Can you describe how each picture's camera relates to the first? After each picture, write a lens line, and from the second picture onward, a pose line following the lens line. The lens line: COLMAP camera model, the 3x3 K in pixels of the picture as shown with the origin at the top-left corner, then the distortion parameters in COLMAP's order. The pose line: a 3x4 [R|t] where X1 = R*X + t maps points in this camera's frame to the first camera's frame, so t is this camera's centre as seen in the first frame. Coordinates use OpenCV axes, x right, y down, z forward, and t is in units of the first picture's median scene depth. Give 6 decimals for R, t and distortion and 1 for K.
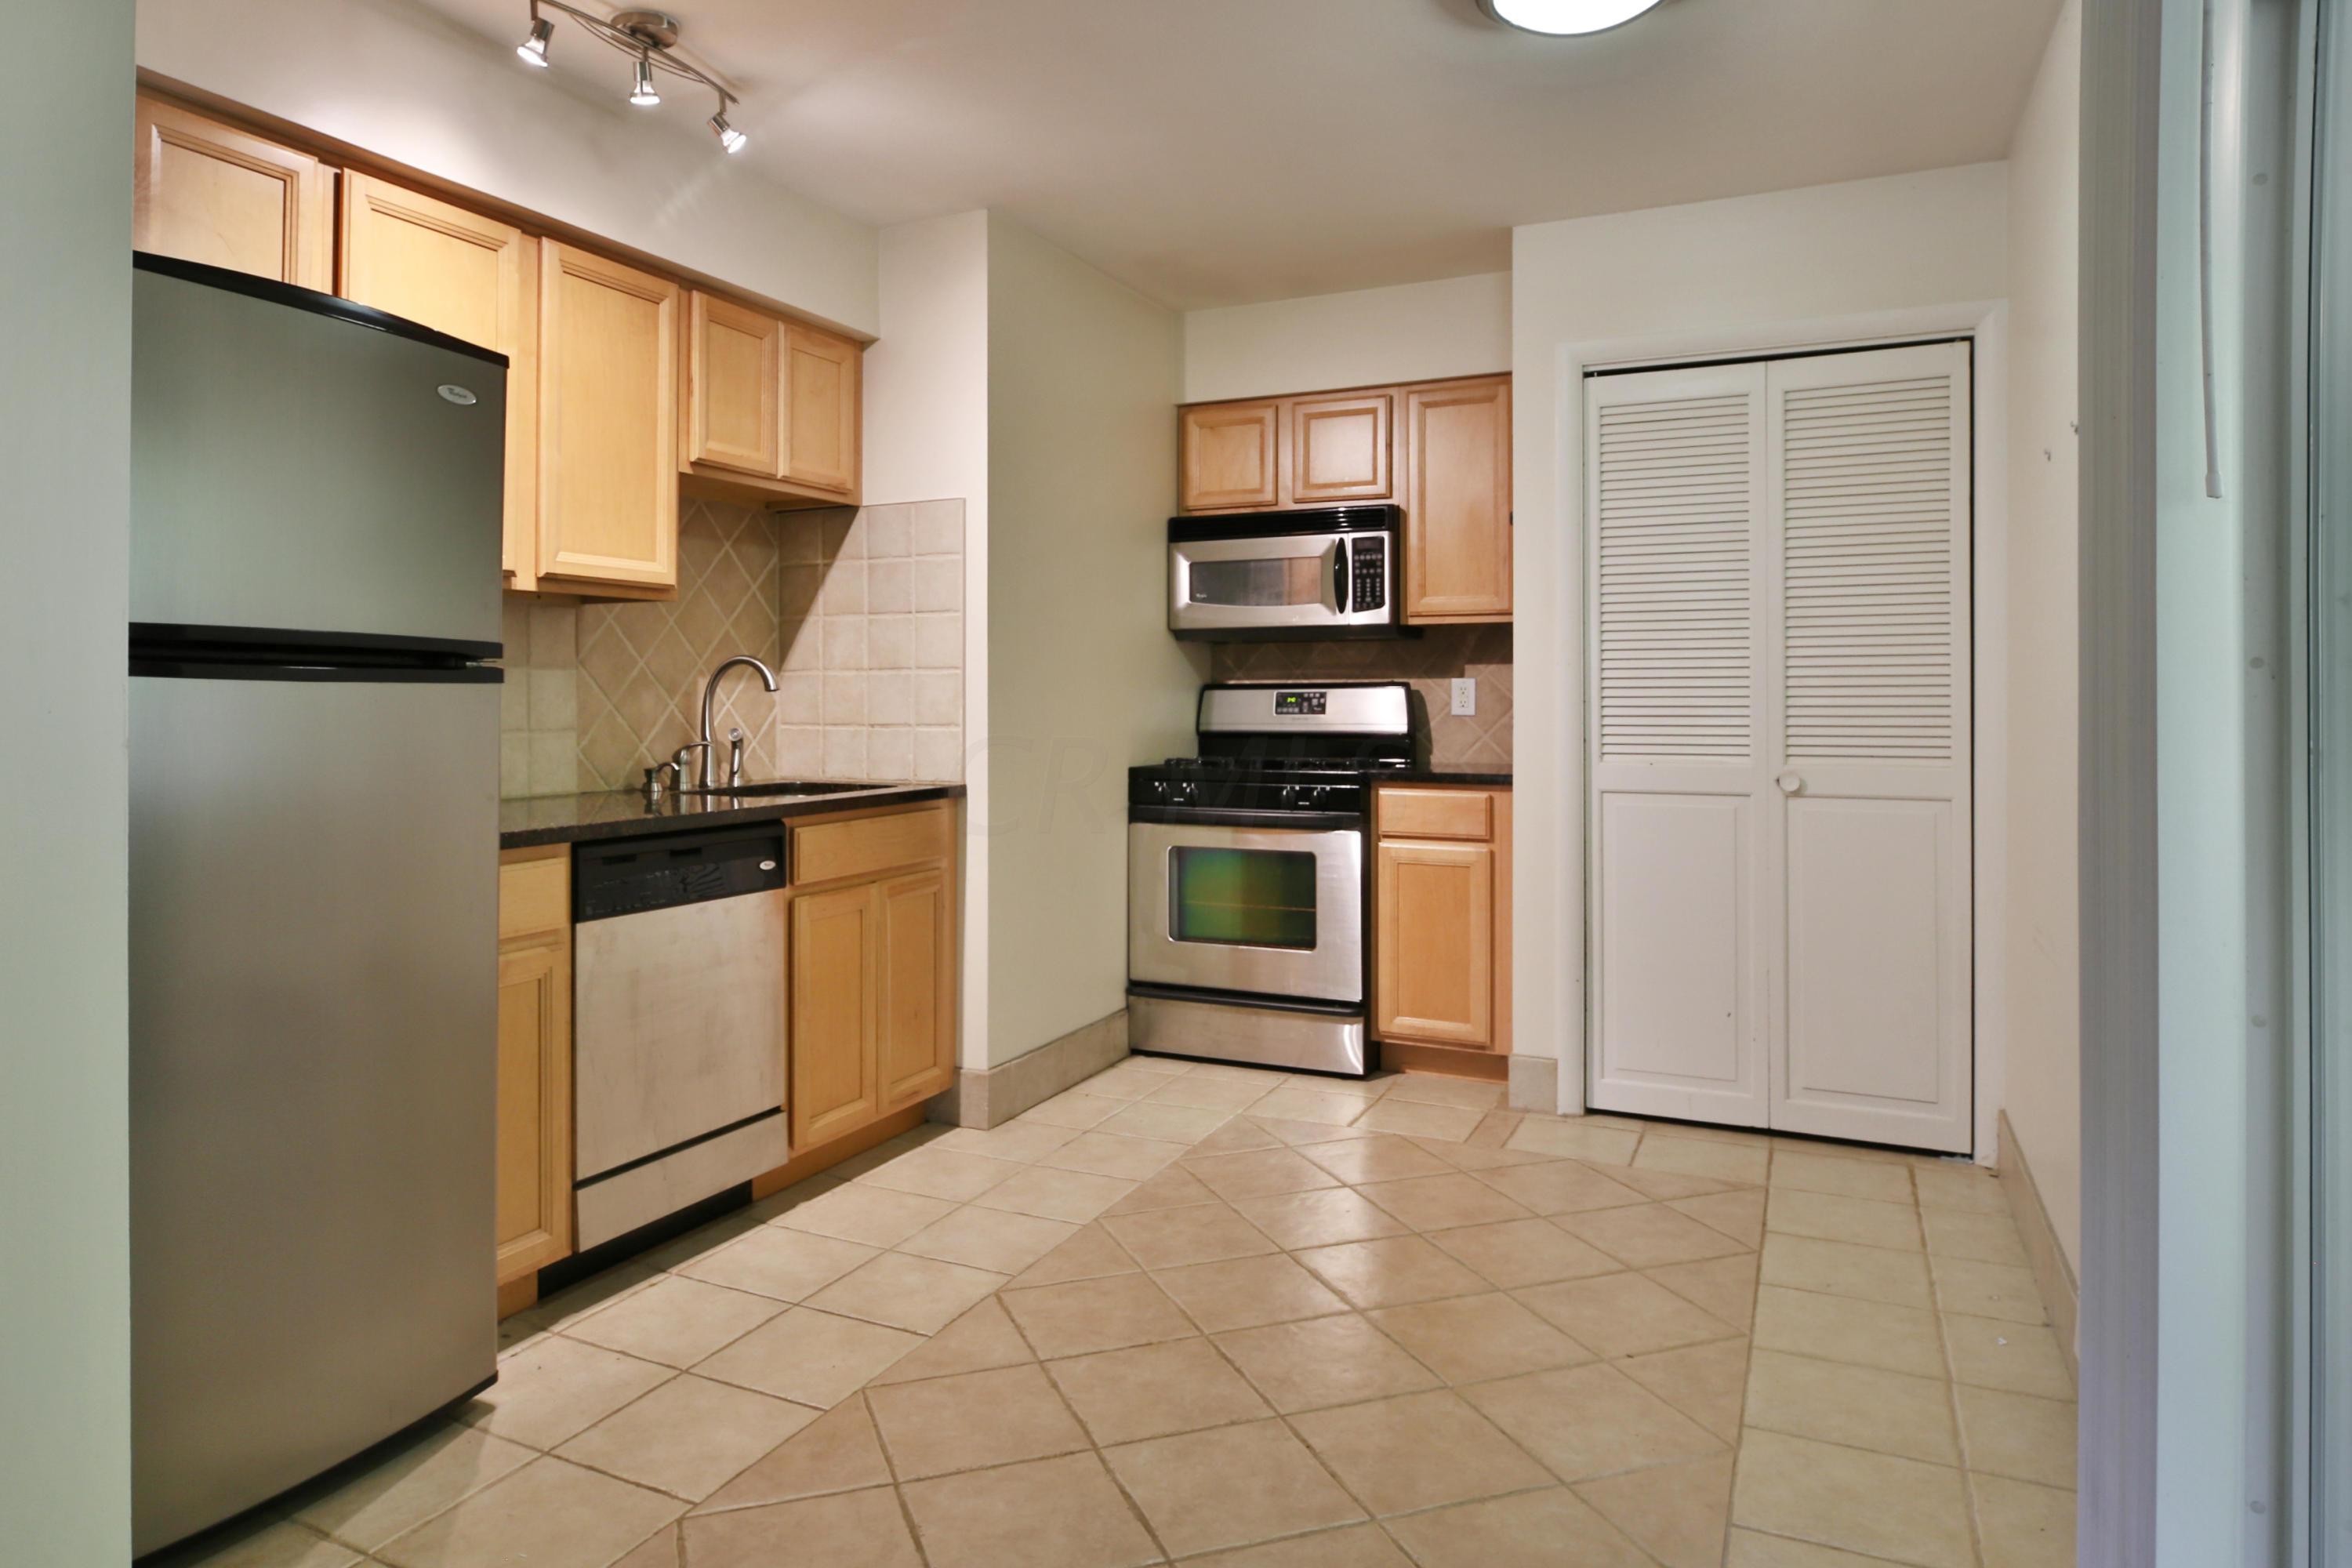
lens RADIAL K [[1424.2, 0, 1101.2], [0, 1424.2, 685.7], [0, 0, 1]] dist [-0.046706, 0.004260]
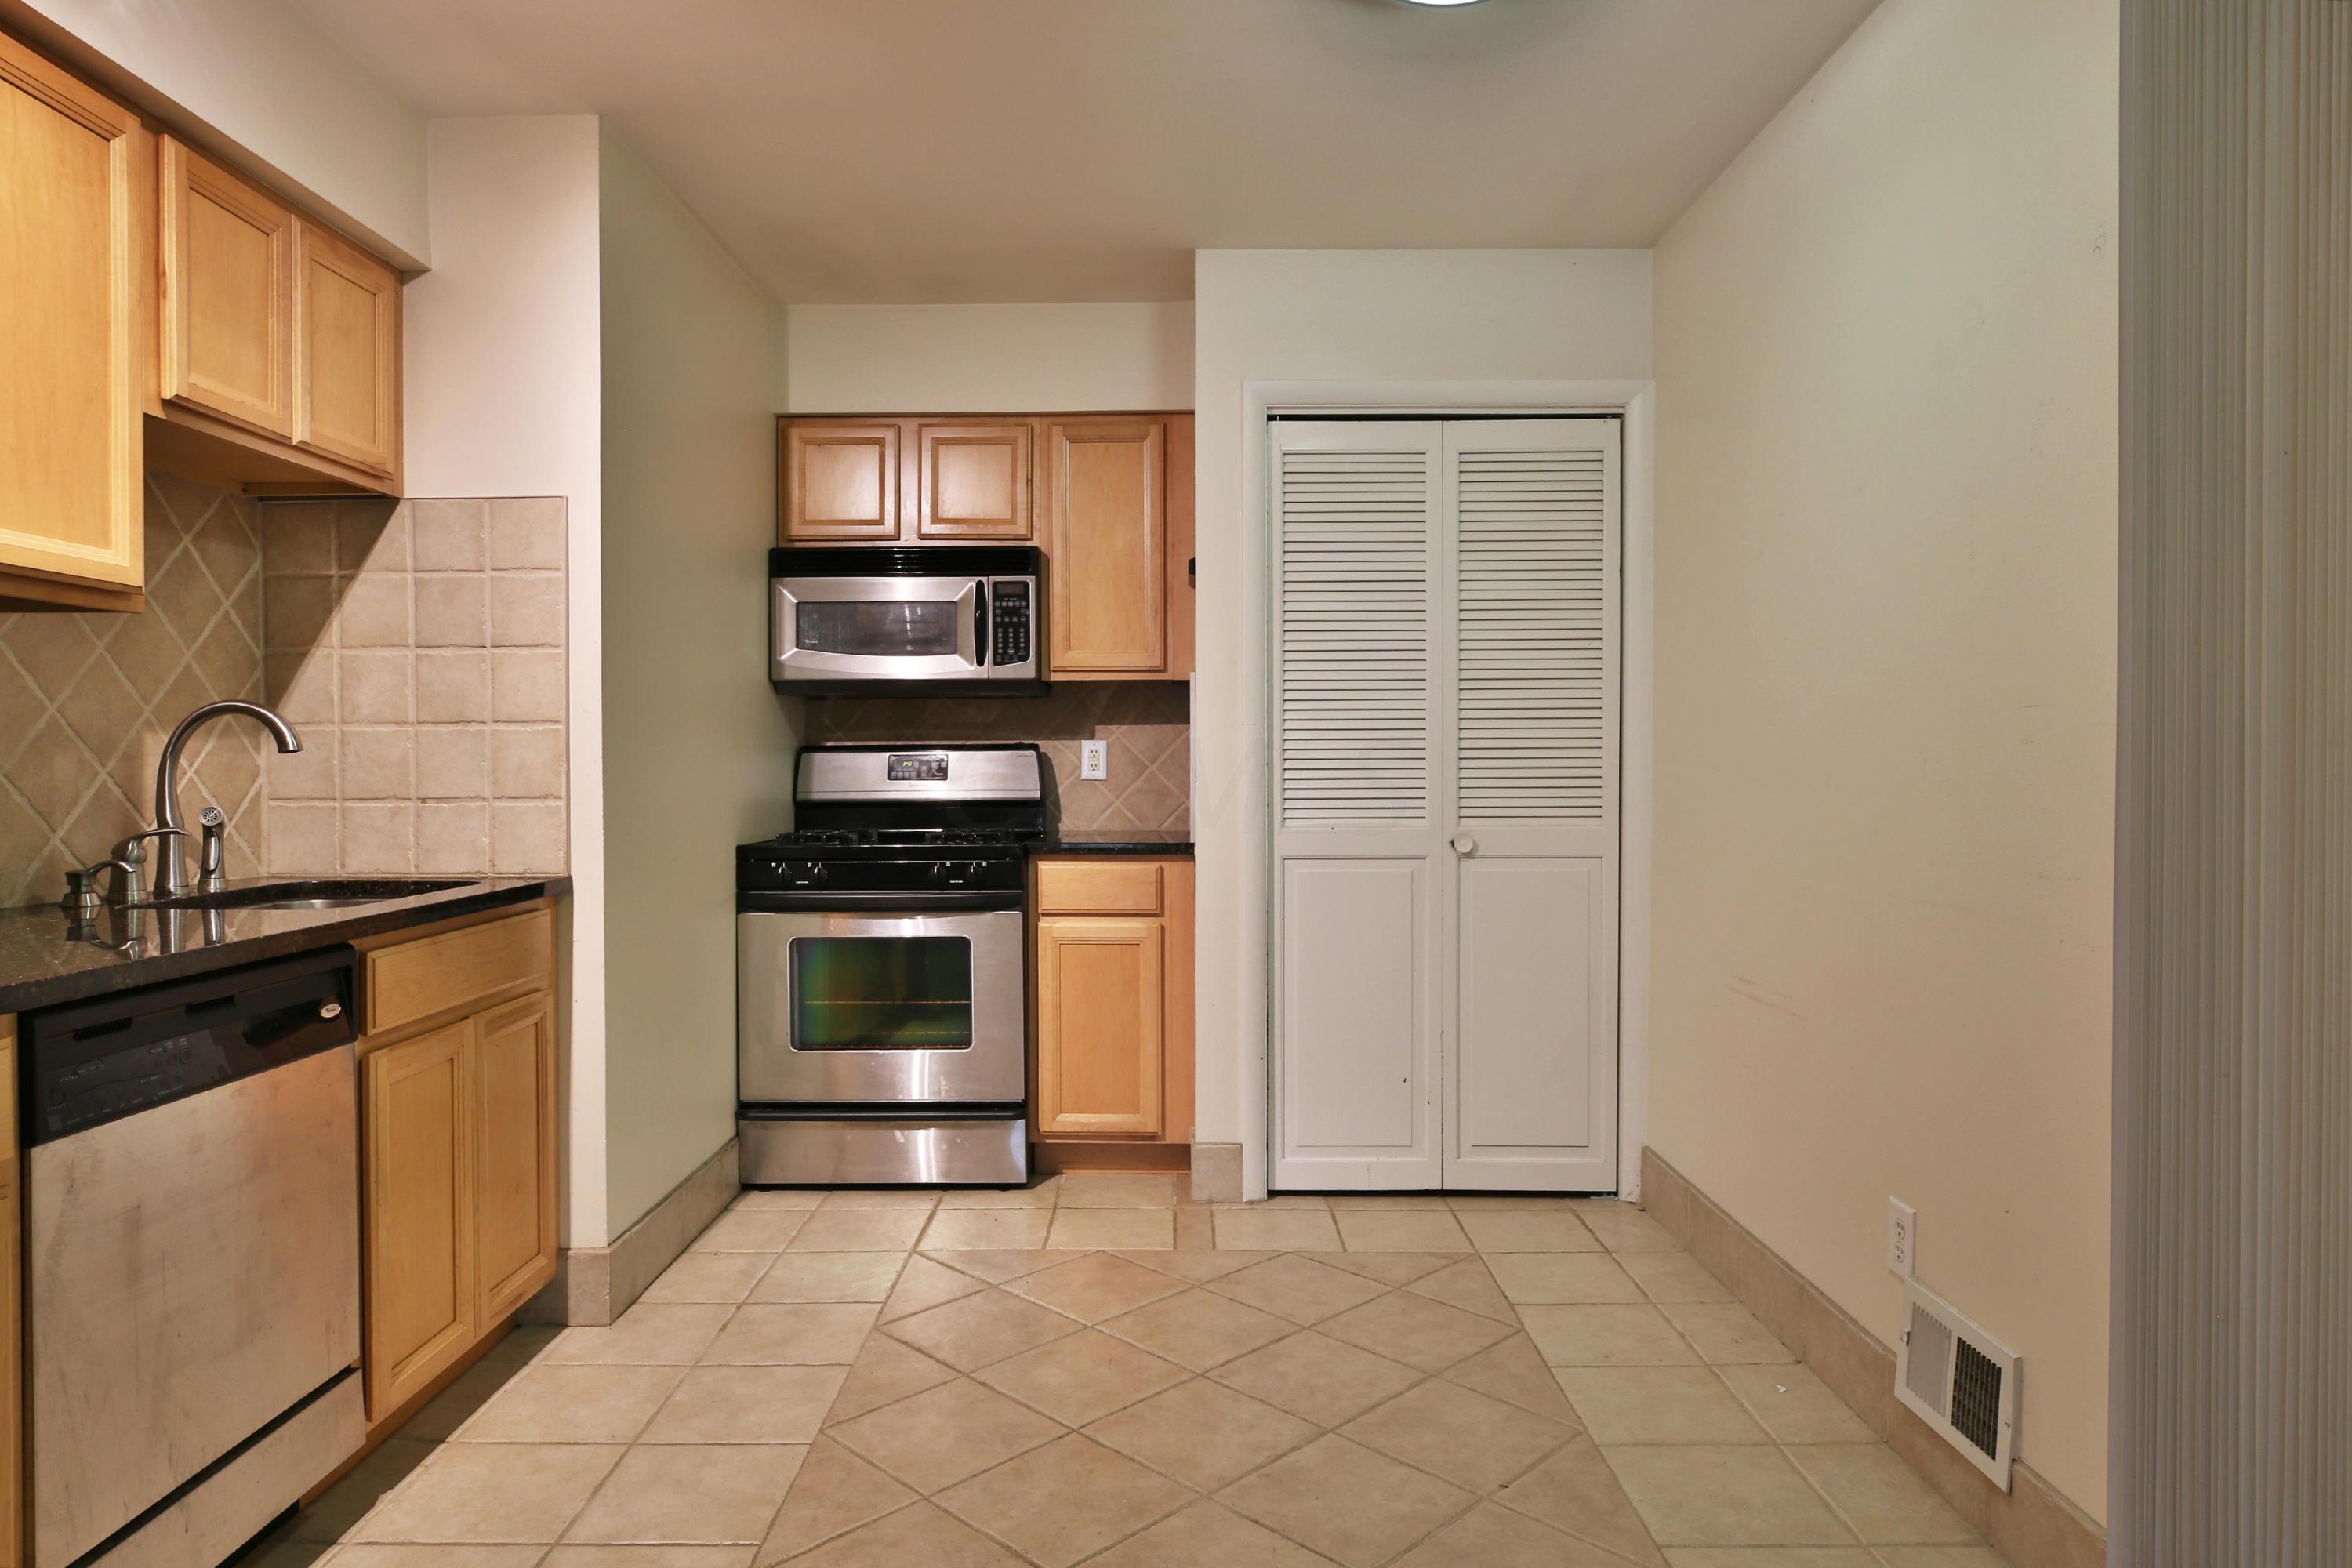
lens RADIAL K [[1403.4, 0, 1161.6], [0, 1403.4, 778.2], [0, 0, 1]] dist [-0.028614, 0.014118]
pose [[0.897234, -0.007634, 0.441488, -0.144792], [-0.001041, 0.999811, 0.019405, 0.002589], [-0.441553, -0.017871, 0.897057, 0.200191]]
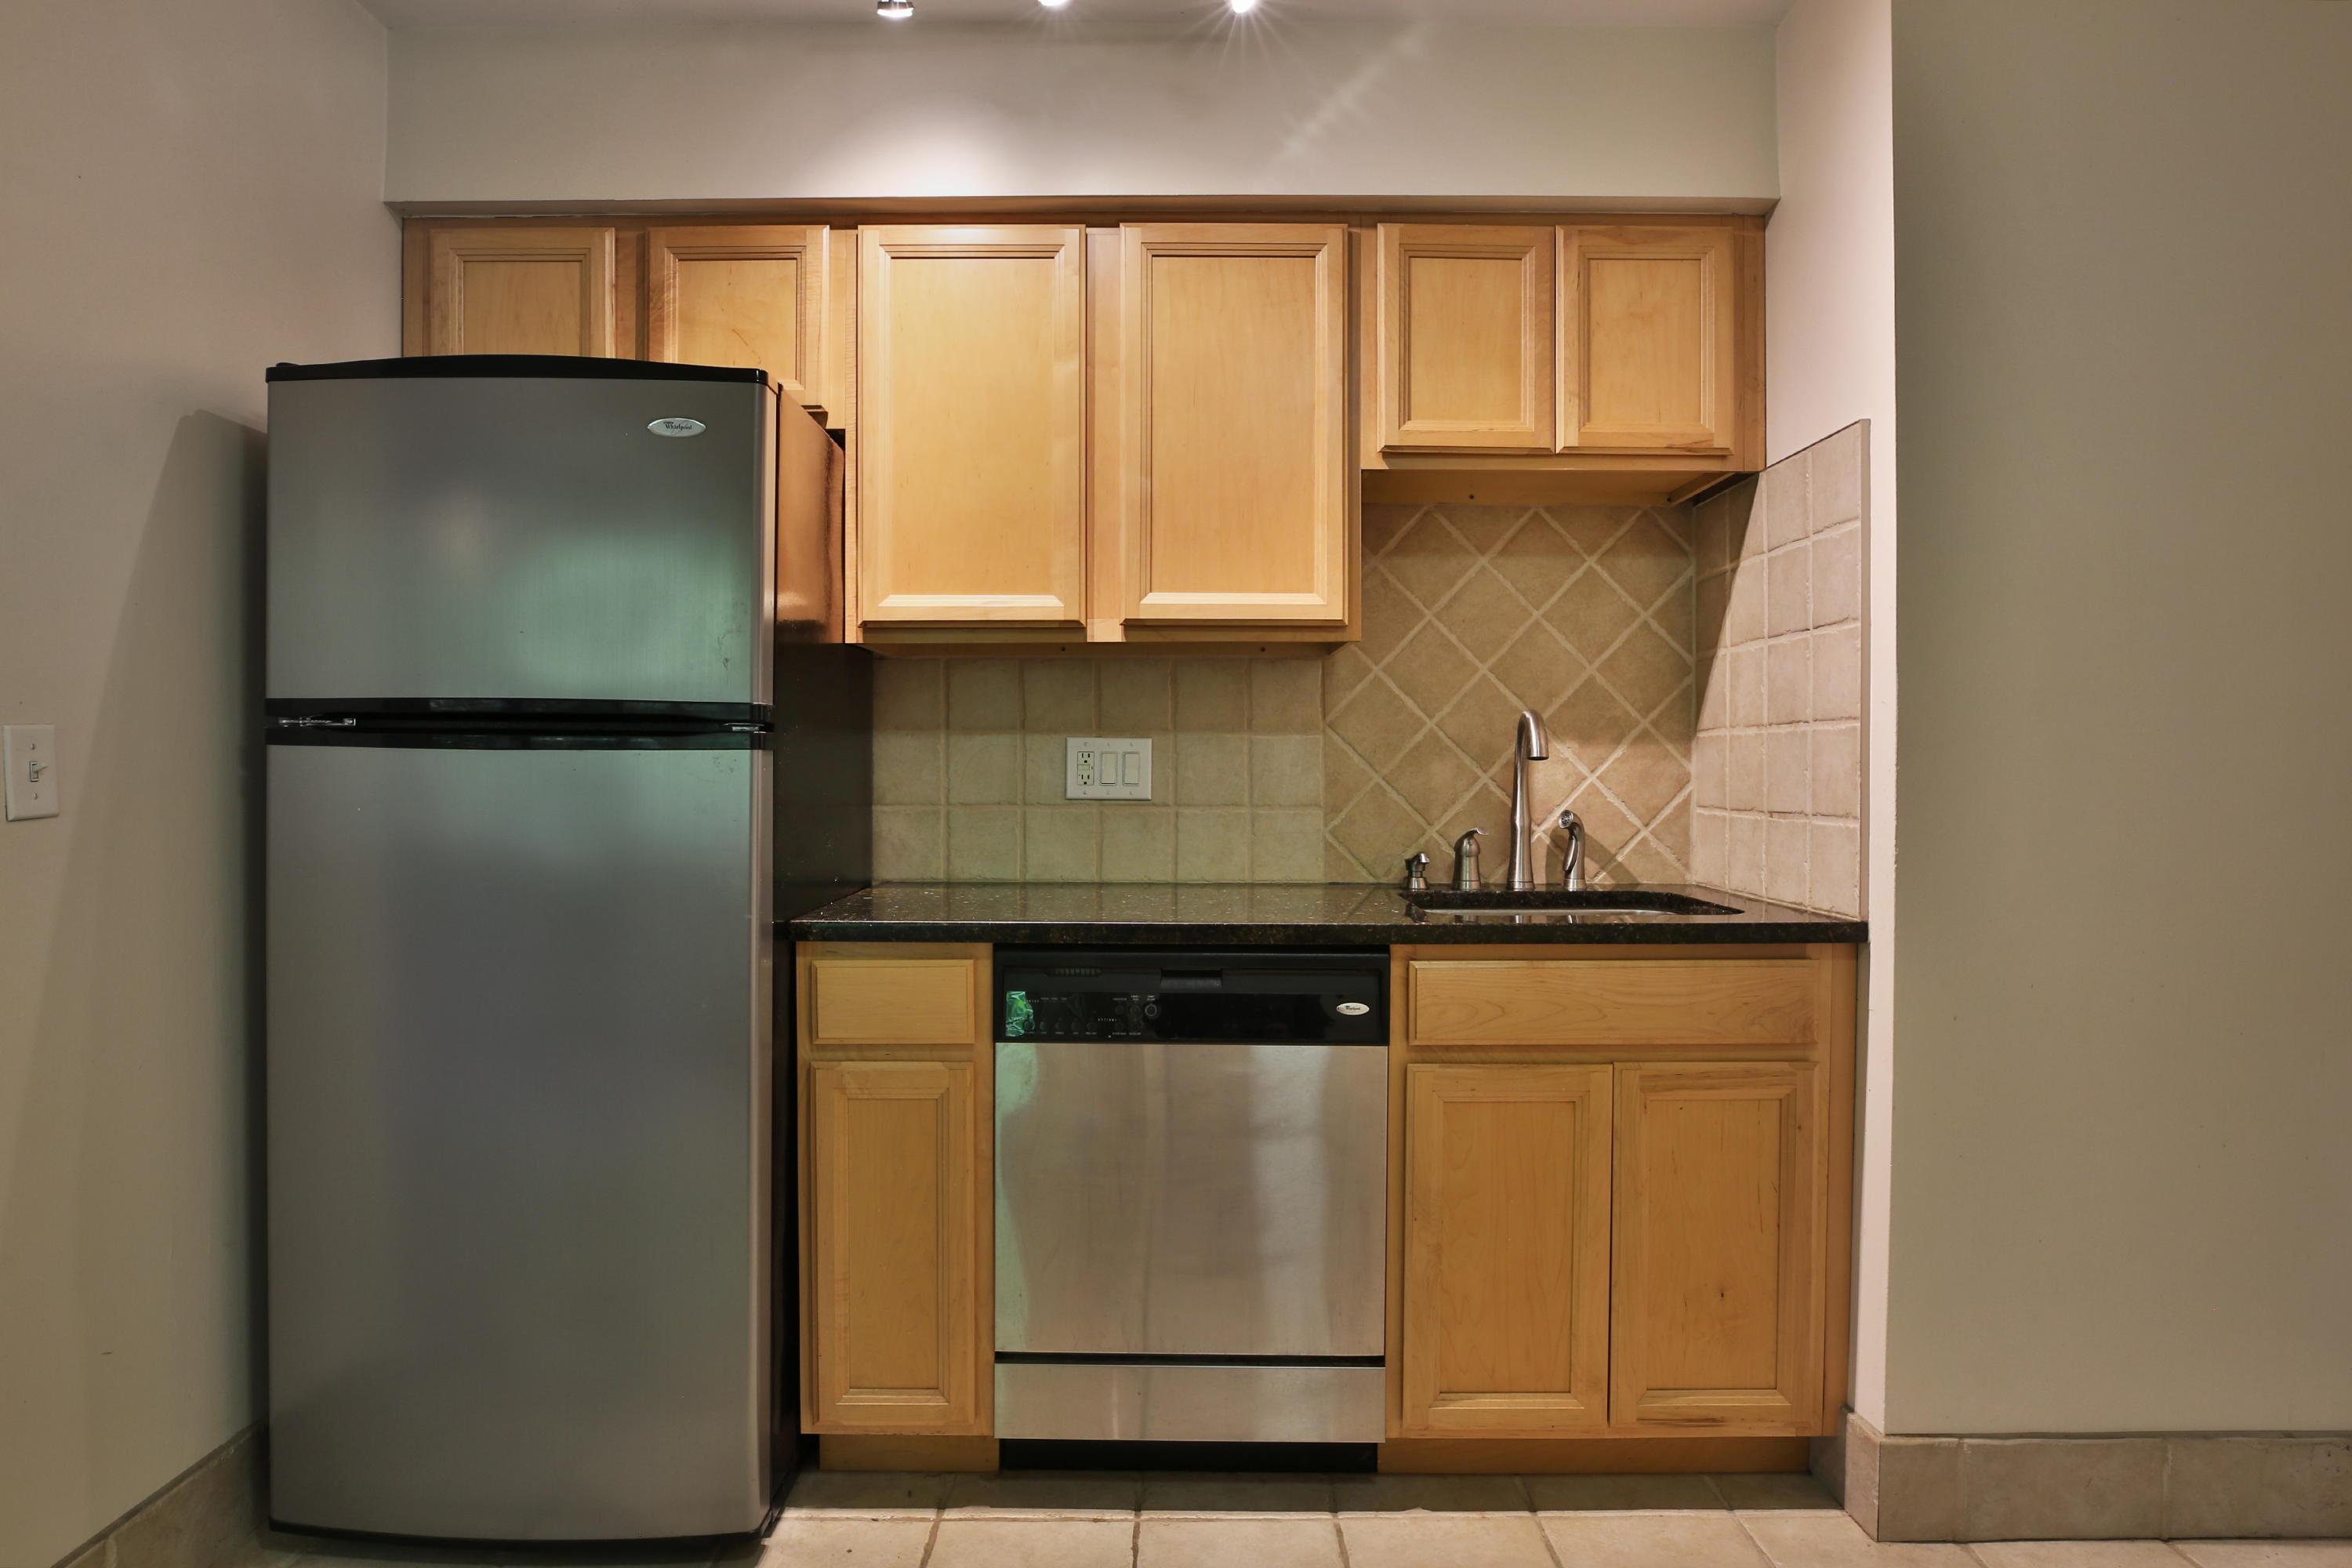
lens RADIAL K [[1265.9, 0, 1183.2], [0, 1265.9, 779.4], [0, 0, 1]] dist [-0.033398, 0.008059]
pose [[0.446881, 0.010745, -0.894529, 0.237005], [0.004661, 0.999886, 0.014339, 0.003727], [0.894581, -0.010577, 0.446780, 0.546073]]
